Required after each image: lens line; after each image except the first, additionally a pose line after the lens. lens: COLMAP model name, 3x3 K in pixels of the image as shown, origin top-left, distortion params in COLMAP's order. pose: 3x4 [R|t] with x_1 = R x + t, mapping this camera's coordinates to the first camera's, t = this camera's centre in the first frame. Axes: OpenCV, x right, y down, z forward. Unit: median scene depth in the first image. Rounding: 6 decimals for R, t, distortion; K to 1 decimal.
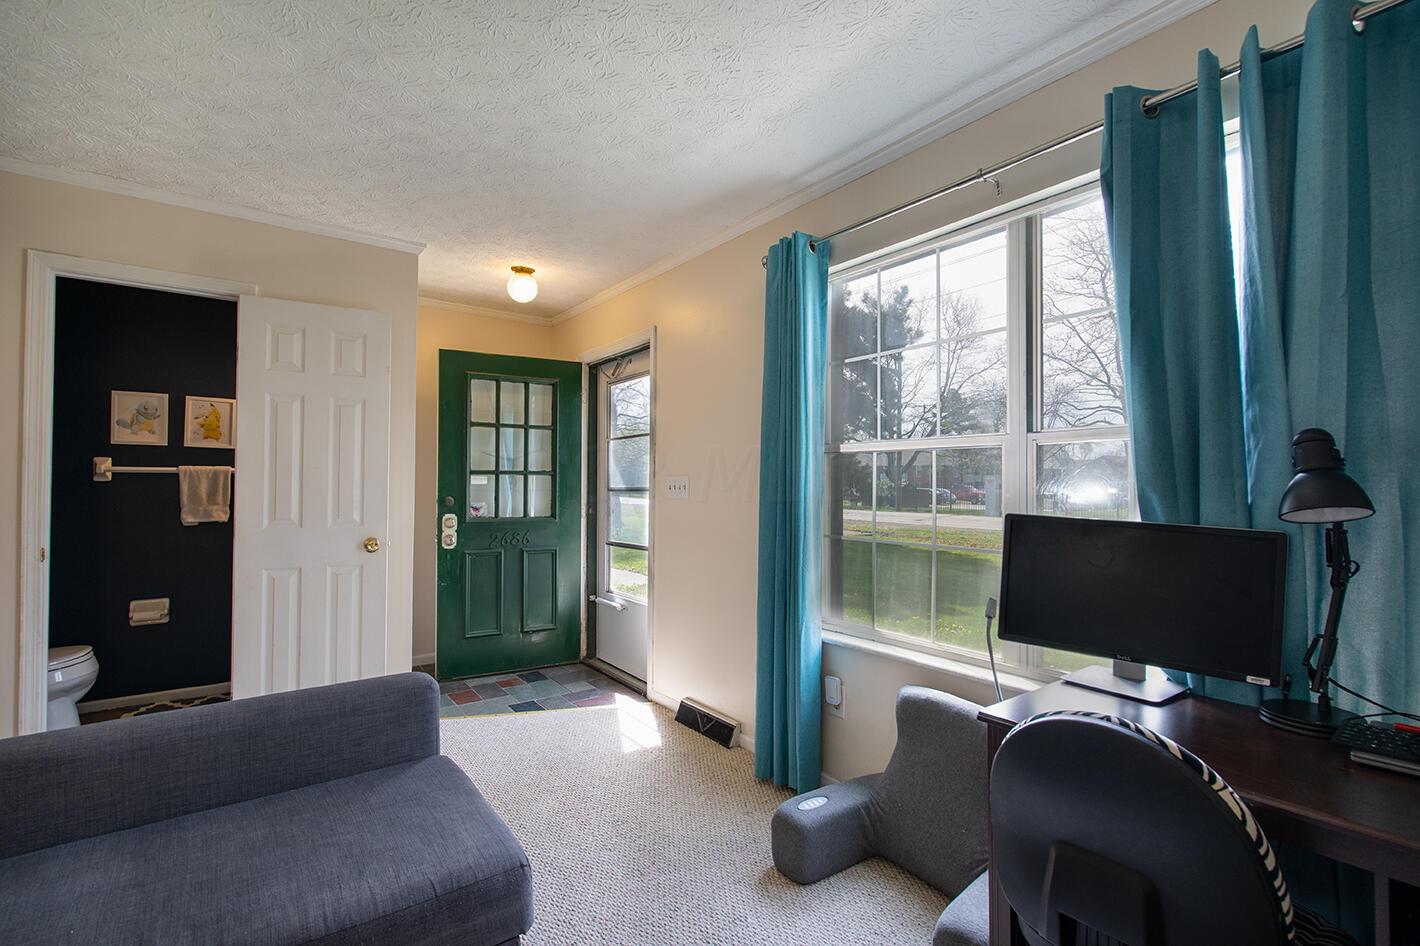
lens RADIAL K [[650.1, 0, 711.6], [0, 650.1, 476.7], [0, 0, 1]] dist [-0.000638, 0.000139]
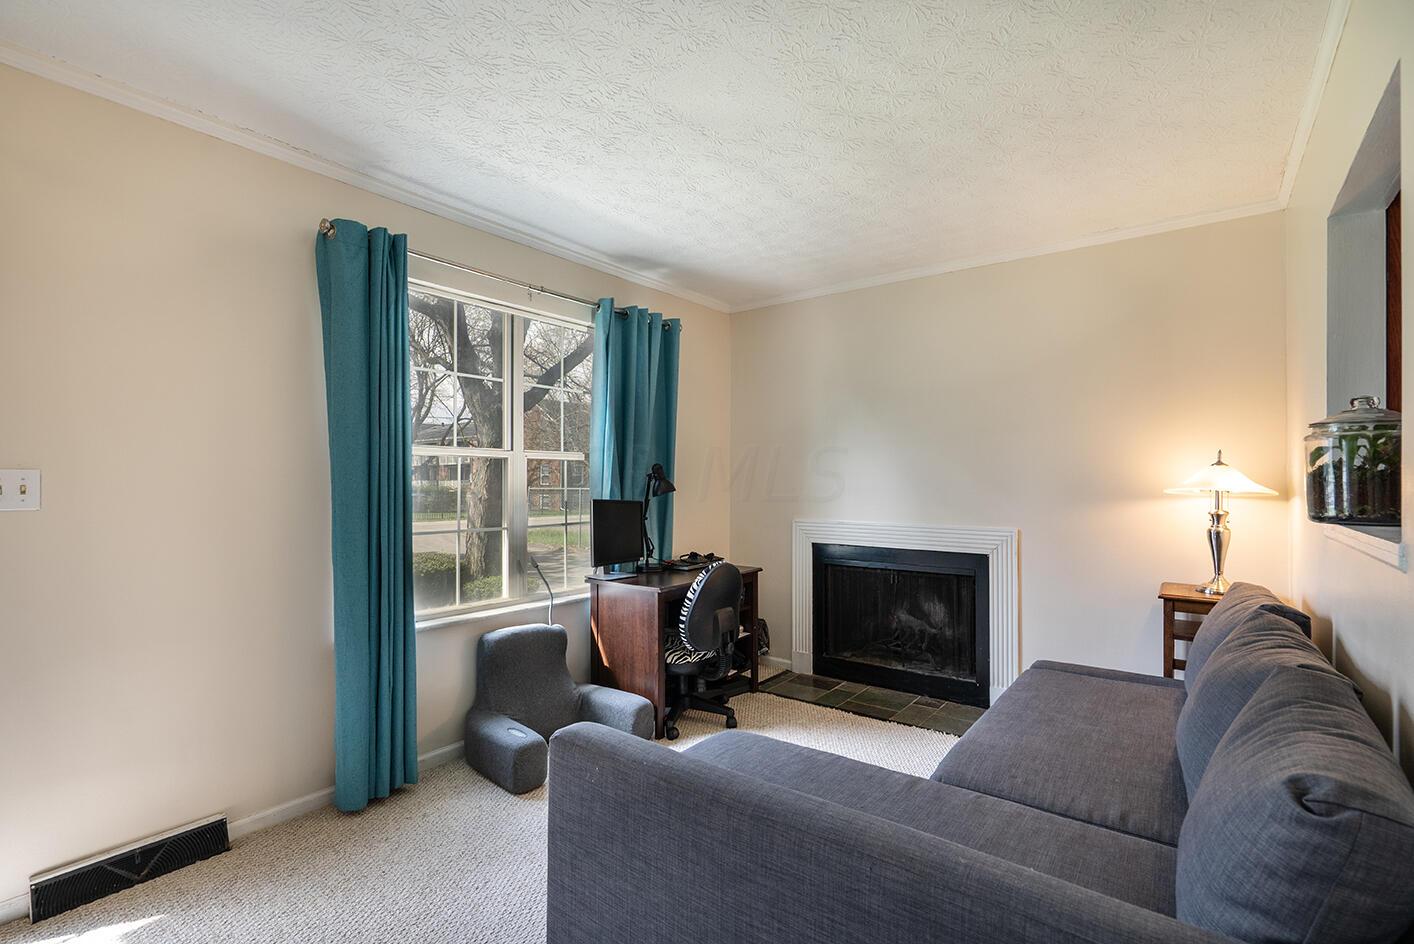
lens RADIAL K [[647.4, 0, 708.5], [0, 647.4, 475.7], [0, 0, 1]] dist [-0.000638, 0.000139]
pose [[-0.268798, 0.010680, 0.963137, -0.986279], [-0.010990, 0.999839, -0.014154, 0.006844], [-0.963134, -0.014389, -0.268638, 0.831569]]
